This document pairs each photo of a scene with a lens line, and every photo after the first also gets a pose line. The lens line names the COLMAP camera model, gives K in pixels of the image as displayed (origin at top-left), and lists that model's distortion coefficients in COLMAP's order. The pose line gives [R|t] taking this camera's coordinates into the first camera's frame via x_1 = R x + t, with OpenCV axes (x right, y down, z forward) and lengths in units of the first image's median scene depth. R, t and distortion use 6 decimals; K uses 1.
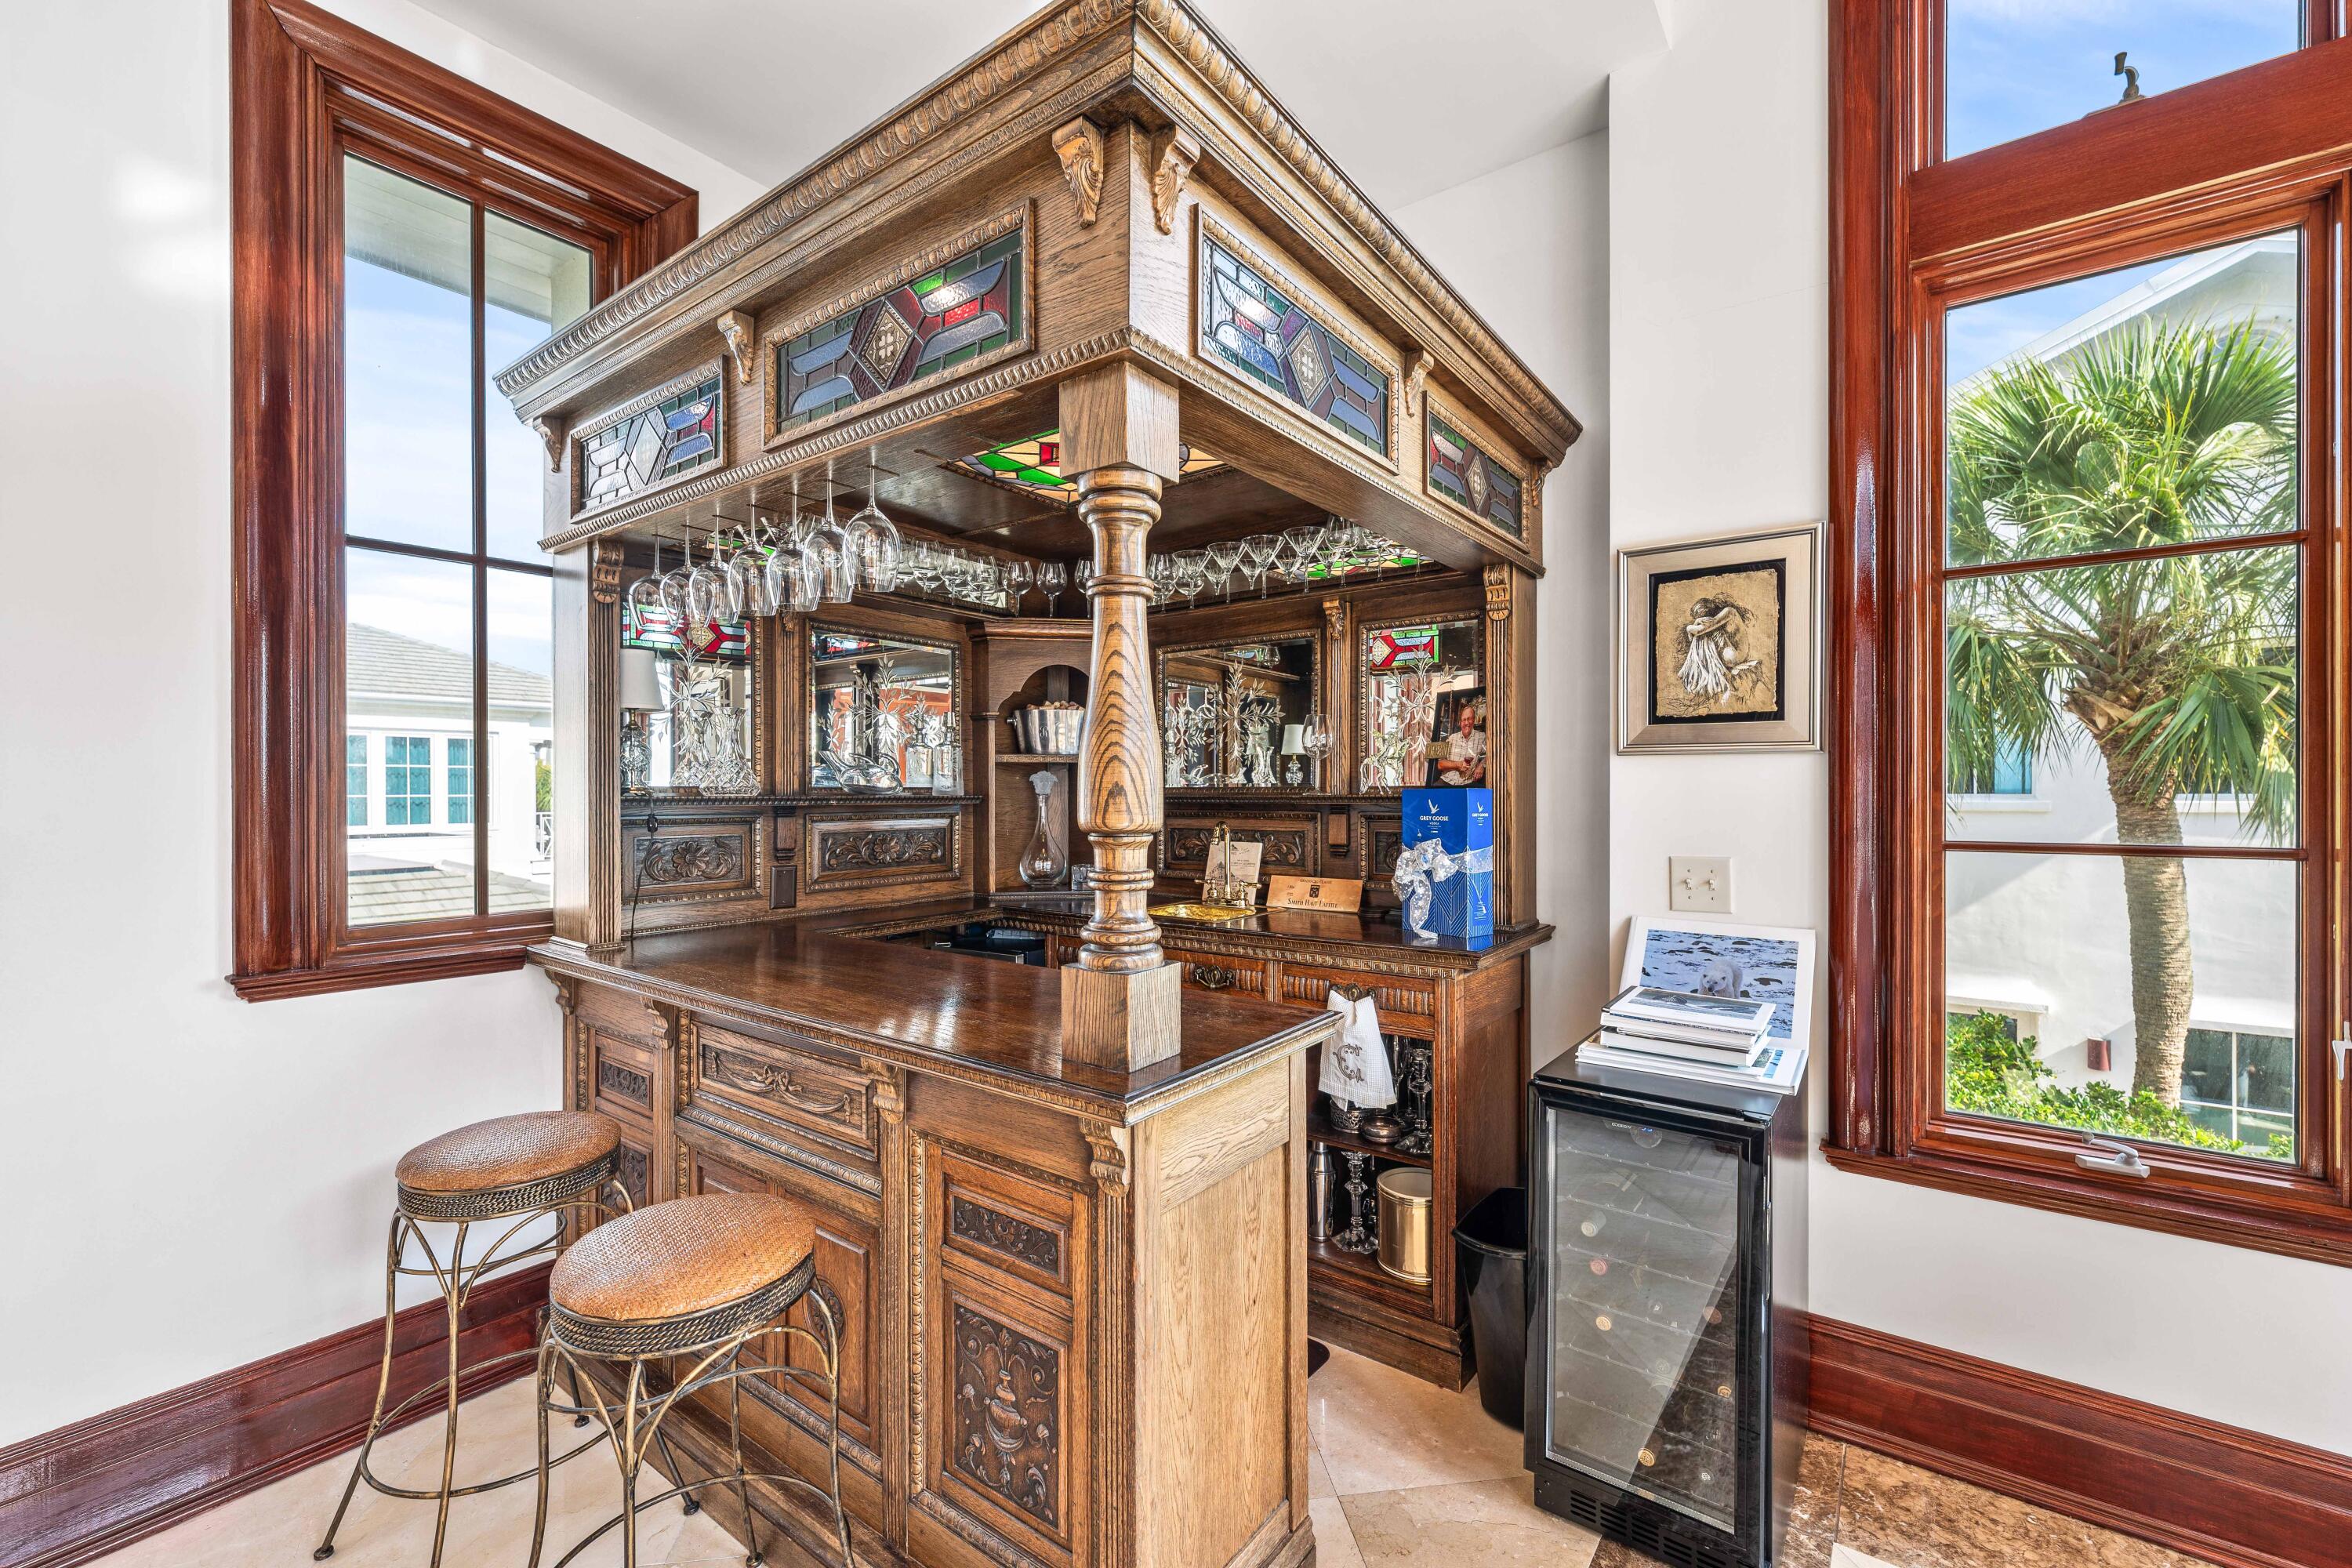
lens RADIAL K [[964.1, 0, 1174.8], [0, 964.1, 789.7], [0, 0, 1]] dist [-0.000407, -0.000399]
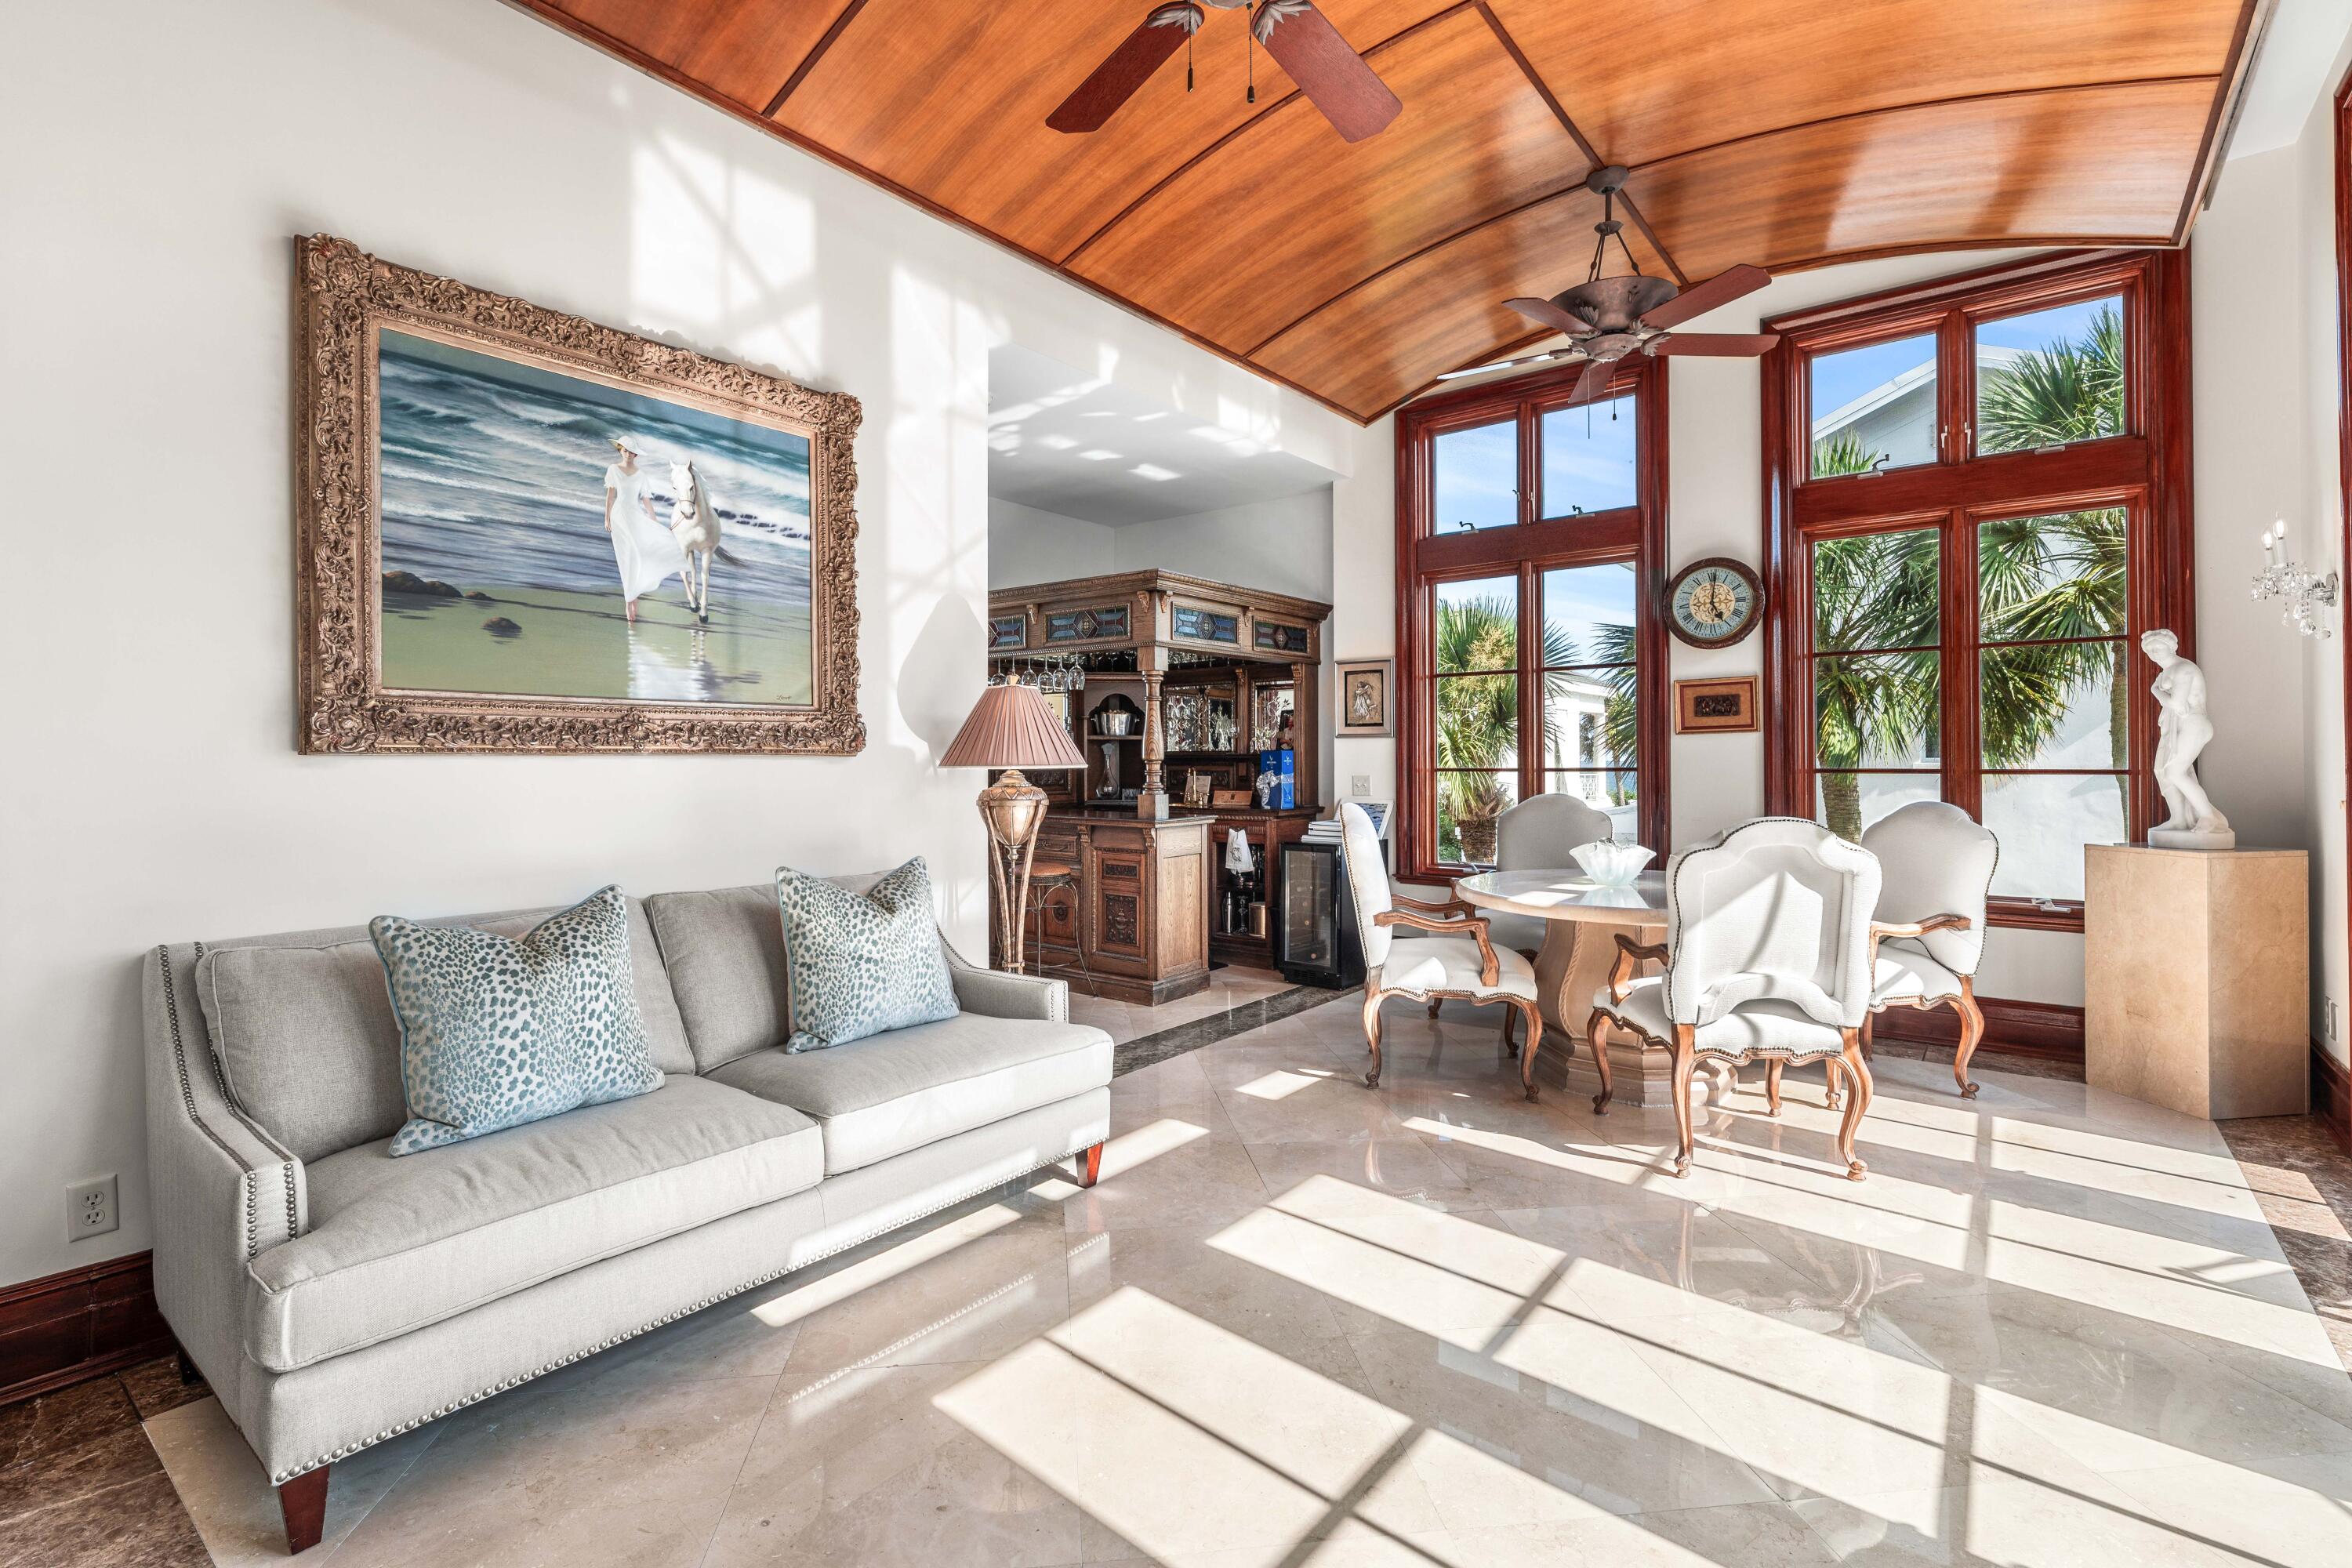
lens RADIAL K [[1089.0, 0, 1176.1], [0, 1089.0, 751.3], [0, 0, 1]] dist [0.008390, 0.000196]
pose [[0.999964, -0.001355, -0.008319, 0.042970], [0.001283, 0.999961, -0.008705, 0.026362], [0.008330, 0.008694, 0.999928, -1.982537]]
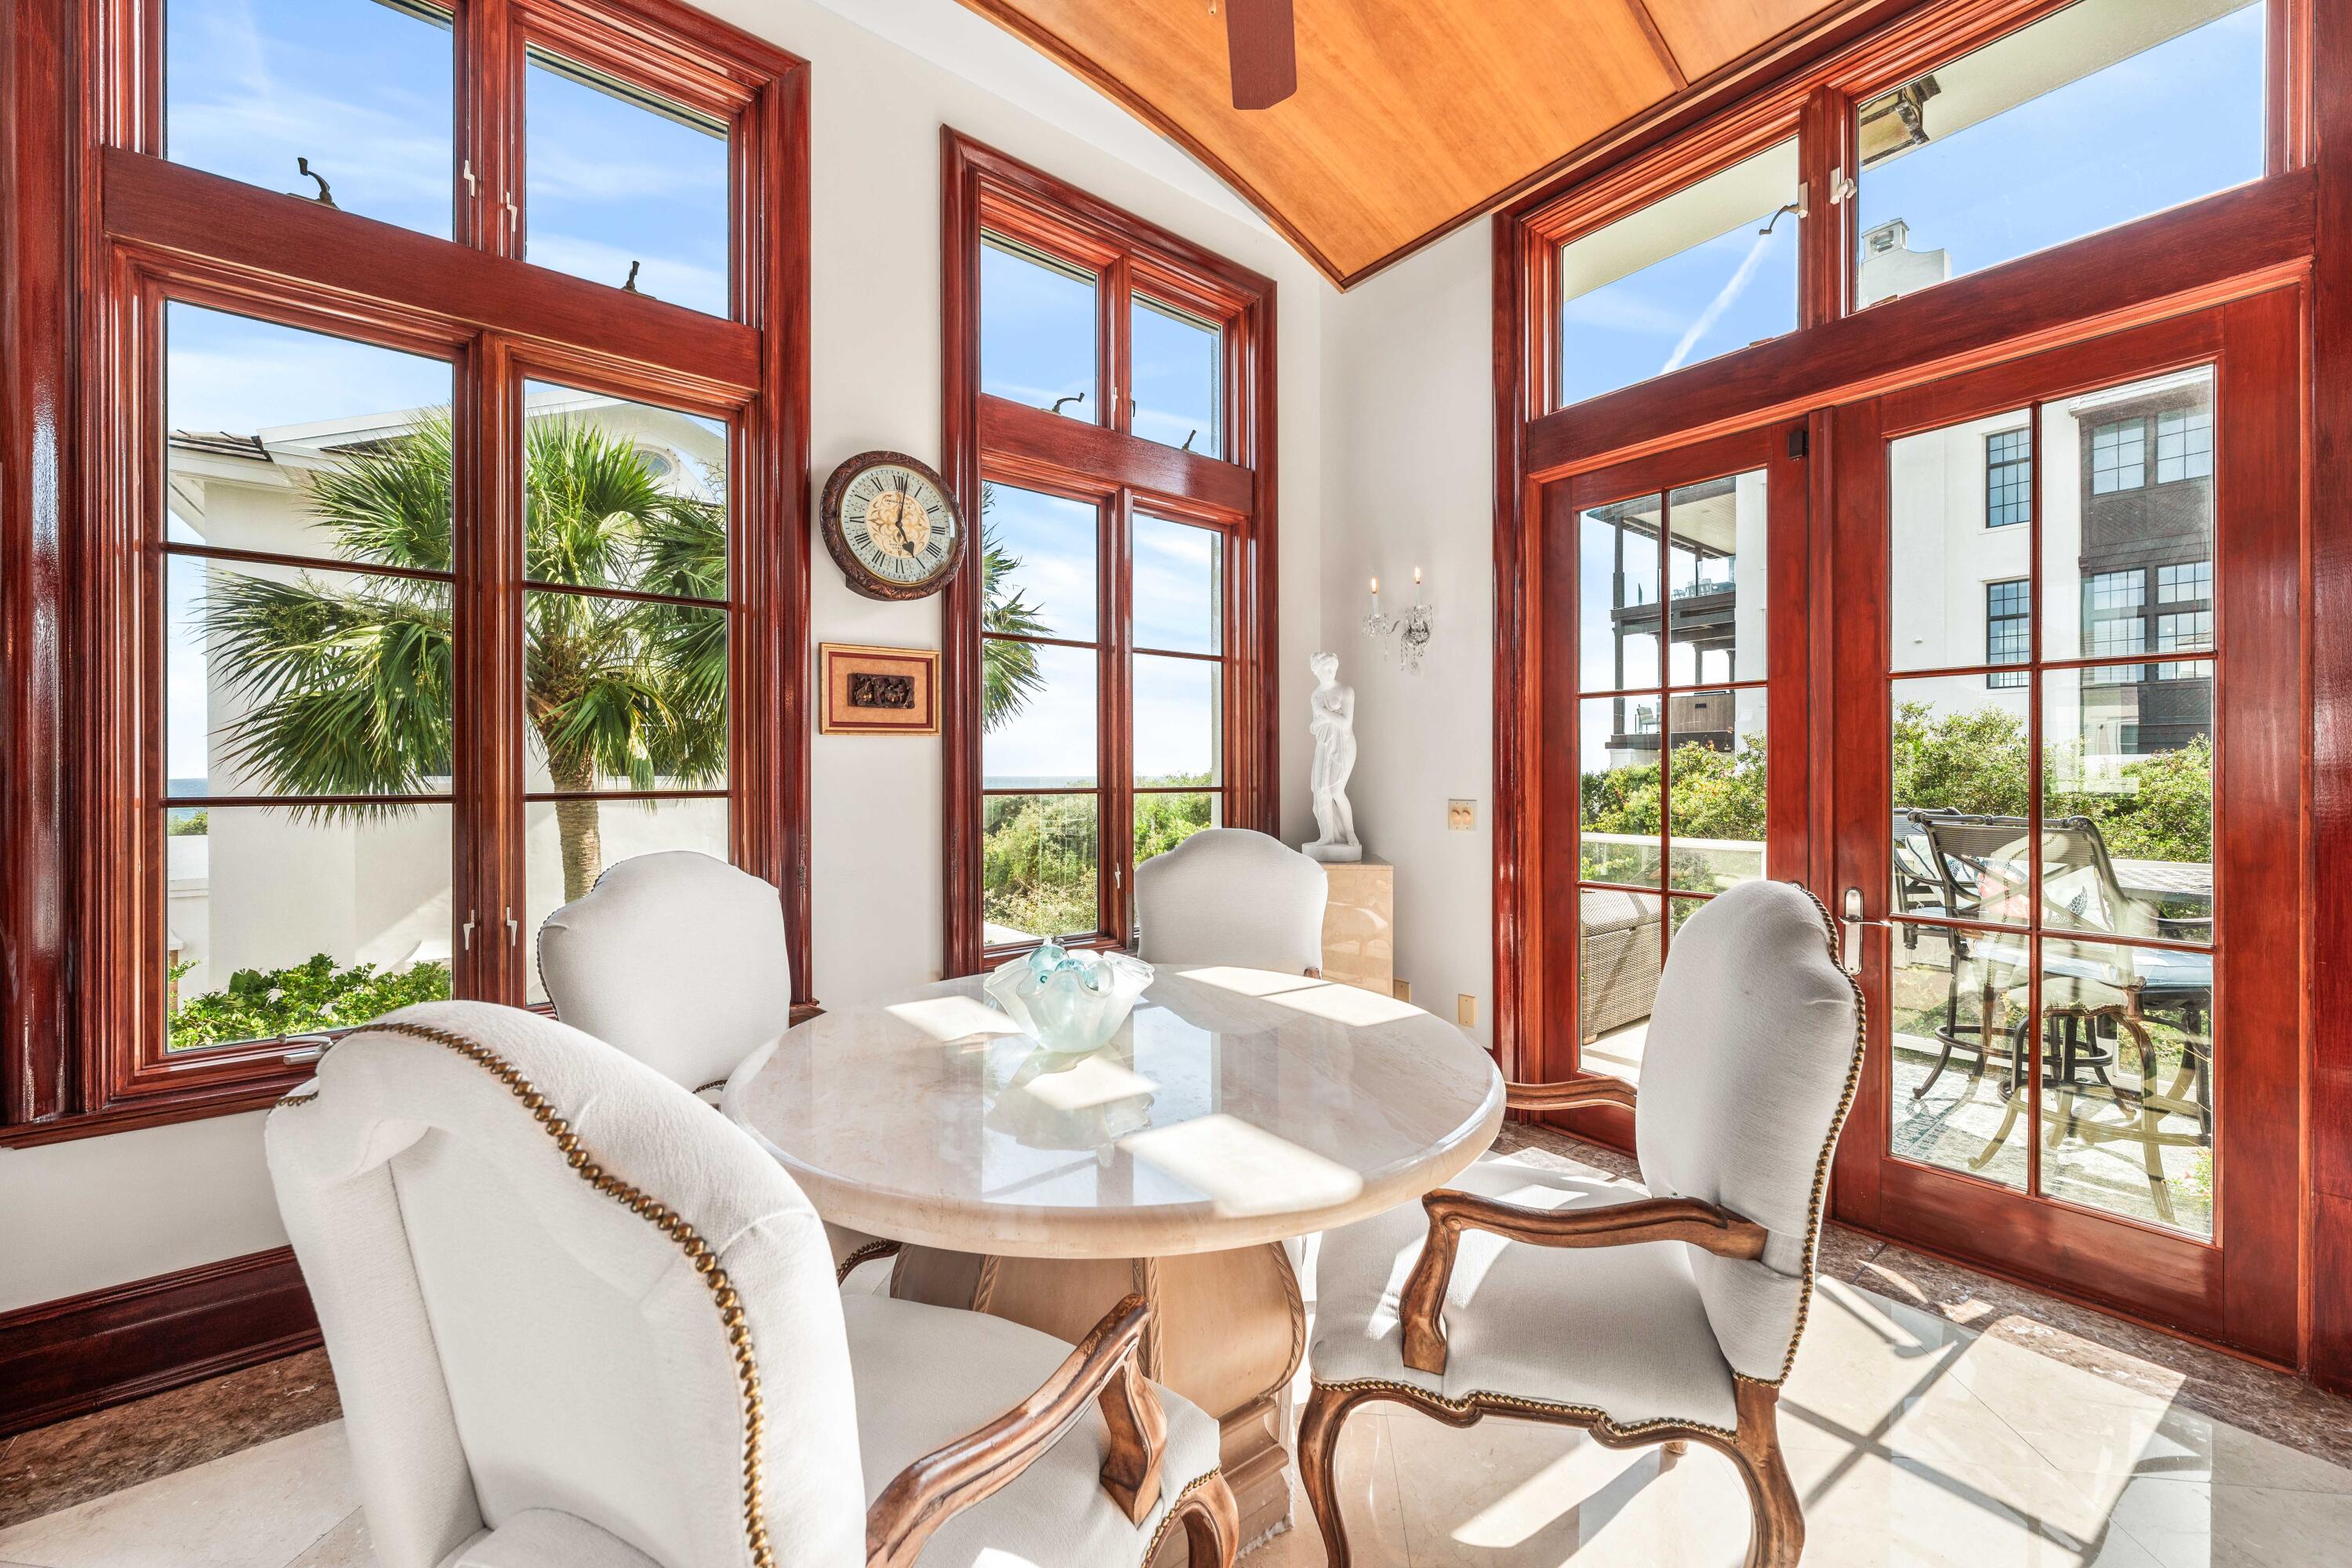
lens RADIAL K [[888.4, 0, 1174.8], [0, 888.4, 775.8], [0, 0, 1]] dist [-0.001173, -0.000103]
pose [[0.248599, 0.001254, 0.968606, 0.116171], [0.000879, 0.999998, -0.001520, 0.026816], [-0.968606, 0.001229, 0.248598, -0.282868]]
